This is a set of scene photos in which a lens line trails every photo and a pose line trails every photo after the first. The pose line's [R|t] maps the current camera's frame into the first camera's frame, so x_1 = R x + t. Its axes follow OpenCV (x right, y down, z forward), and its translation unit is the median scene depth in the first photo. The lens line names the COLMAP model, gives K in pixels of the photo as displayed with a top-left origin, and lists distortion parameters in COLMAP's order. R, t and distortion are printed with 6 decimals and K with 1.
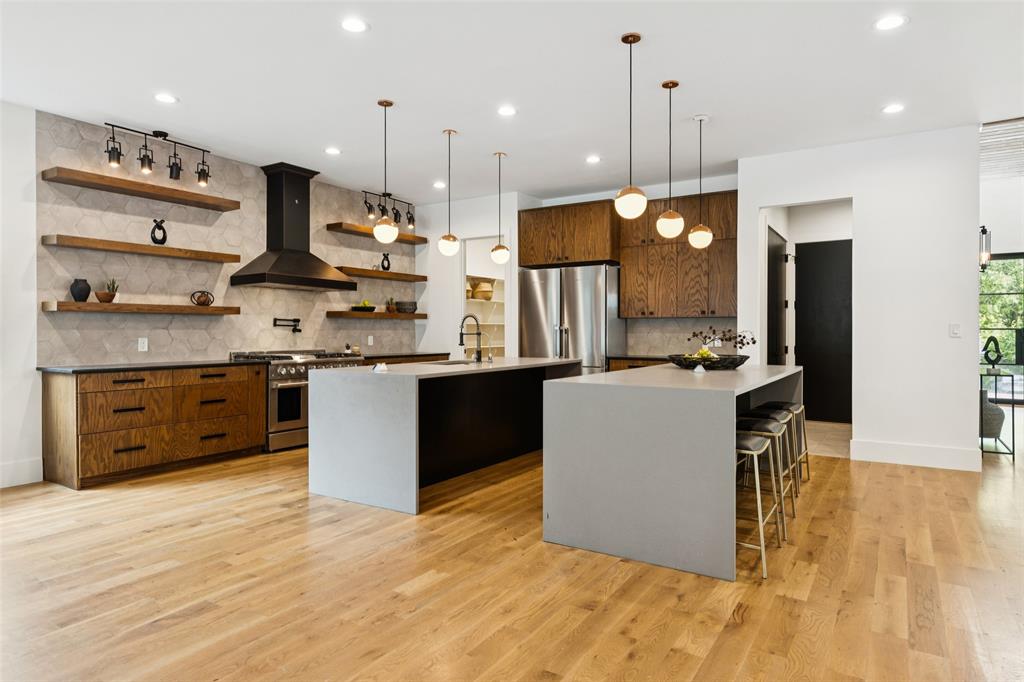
lens RADIAL K [[612.7, 0, 511.1], [0, 612.7, 336.3], [0, 0, 1]] dist [0.001570, 0.001529]
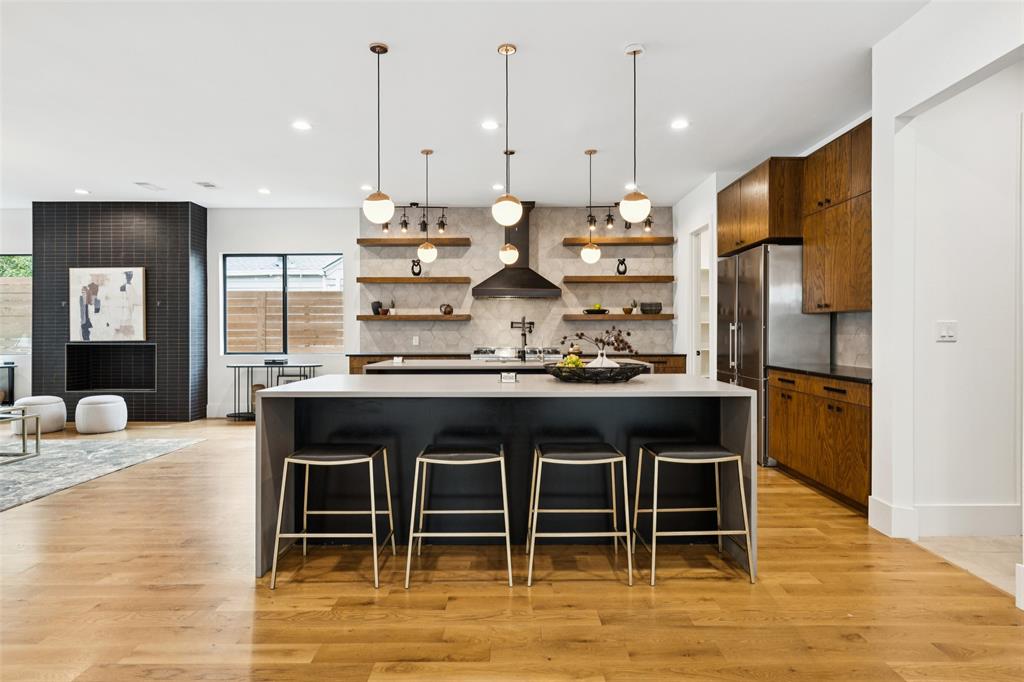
lens RADIAL K [[560.3, 0, 517.7], [0, 560.3, 330.8], [0, 0, 1]] dist [0.006790, -0.000485]
pose [[0.526774, -0.001966, -0.850003, 0.685692], [-0.005489, 0.999969, -0.005715, -0.004317], [0.849988, 0.007676, 0.526747, 0.429764]]
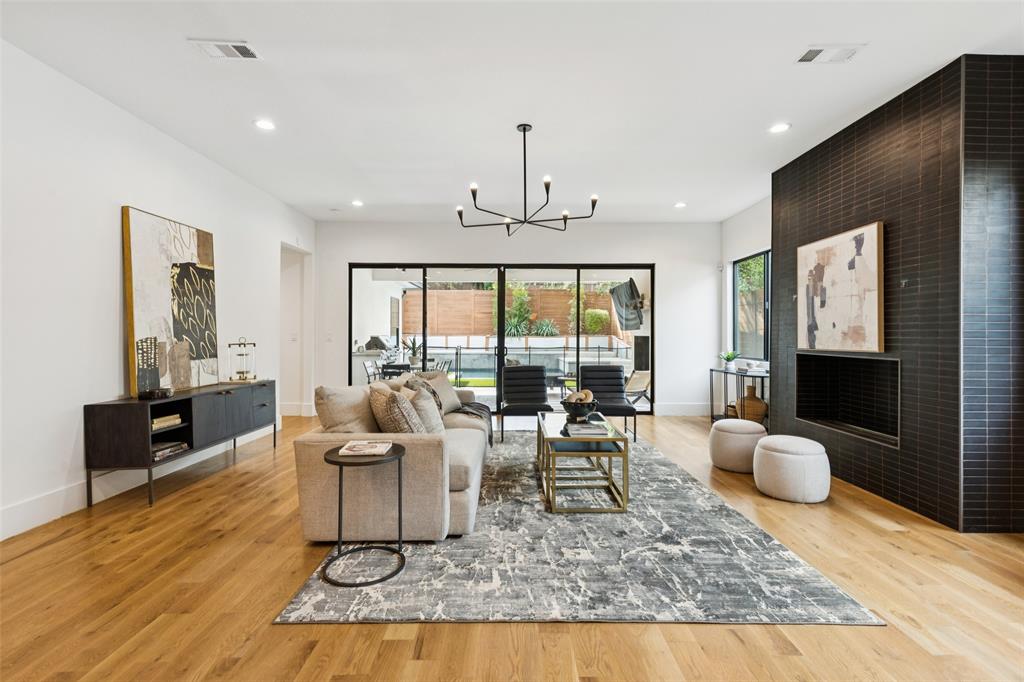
lens RADIAL K [[463.9, 0, 516.7], [0, 463.9, 334.1], [0, 0, 1]] dist [0.009545, -0.001312]
pose [[-0.841672, -0.005681, -0.539959, -0.115809], [-0.010255, 0.999932, 0.005465, -0.006304], [0.539891, 0.010137, -0.841674, 0.626147]]
